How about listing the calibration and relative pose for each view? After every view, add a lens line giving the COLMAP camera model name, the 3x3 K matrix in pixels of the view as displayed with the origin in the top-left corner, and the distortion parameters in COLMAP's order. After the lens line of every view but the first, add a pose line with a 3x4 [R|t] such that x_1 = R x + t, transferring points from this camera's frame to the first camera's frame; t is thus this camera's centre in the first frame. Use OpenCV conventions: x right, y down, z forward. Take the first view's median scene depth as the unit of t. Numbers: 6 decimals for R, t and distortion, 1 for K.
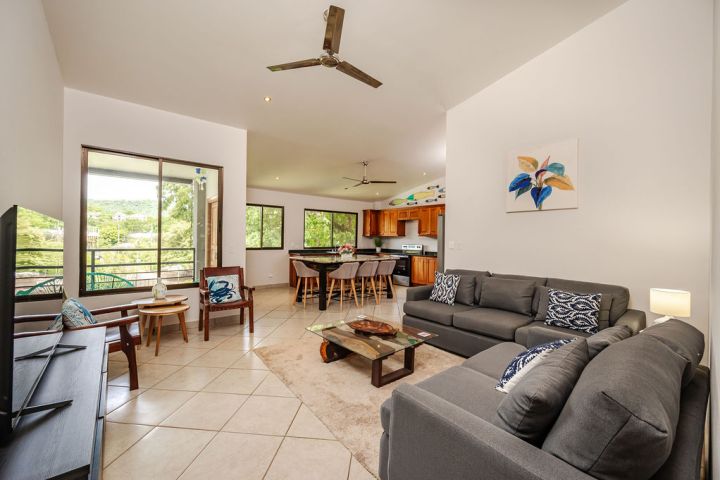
lens RADIAL K [[290.6, 0, 361.2], [0, 290.6, 236.7], [0, 0, 1]] dist [0.002128, 0.000041]
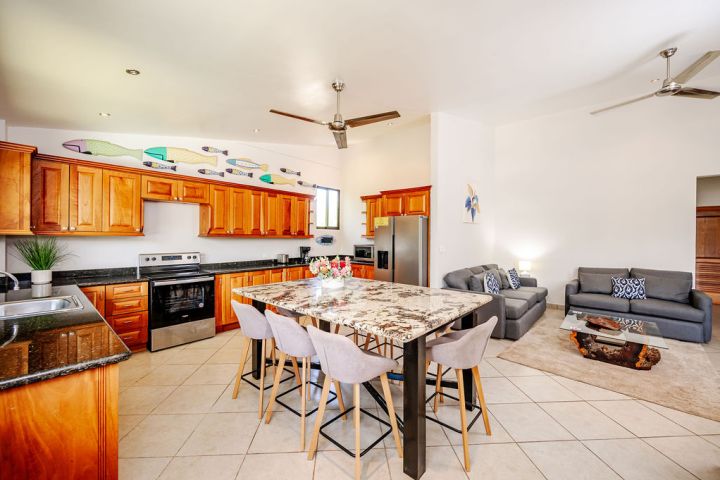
lens RADIAL K [[290.6, 0, 356.1], [0, 290.6, 238.8], [0, 0, 1]] dist [0.002128, 0.000041]
pose [[-0.157577, -0.021299, 0.987277, -0.373751], [-0.015729, 0.999695, 0.019057, -0.011386], [-0.987381, -0.012525, -0.157864, 0.833410]]
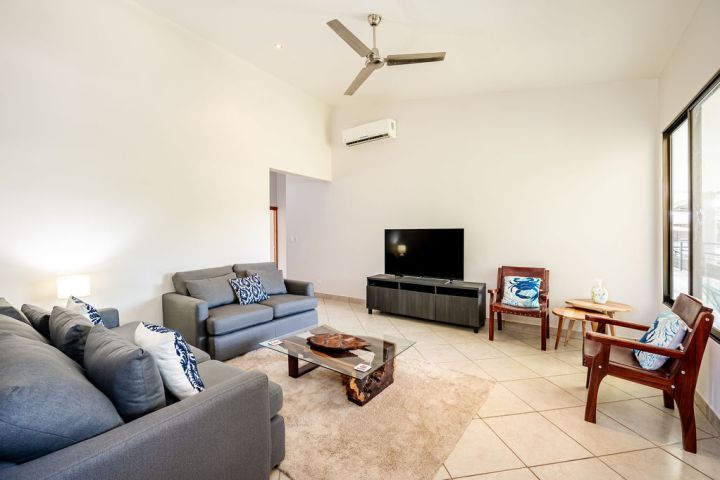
lens RADIAL K [[296.1, 0, 362.5], [0, 296.1, 237.0], [0, 0, 1]] dist [0.001797, 0.000089]
pose [[-0.962508, -0.010676, -0.271043, 0.068545], [-0.009607, 0.999940, -0.005271, 0.005750], [0.271083, -0.002470, -0.962553, 0.706647]]
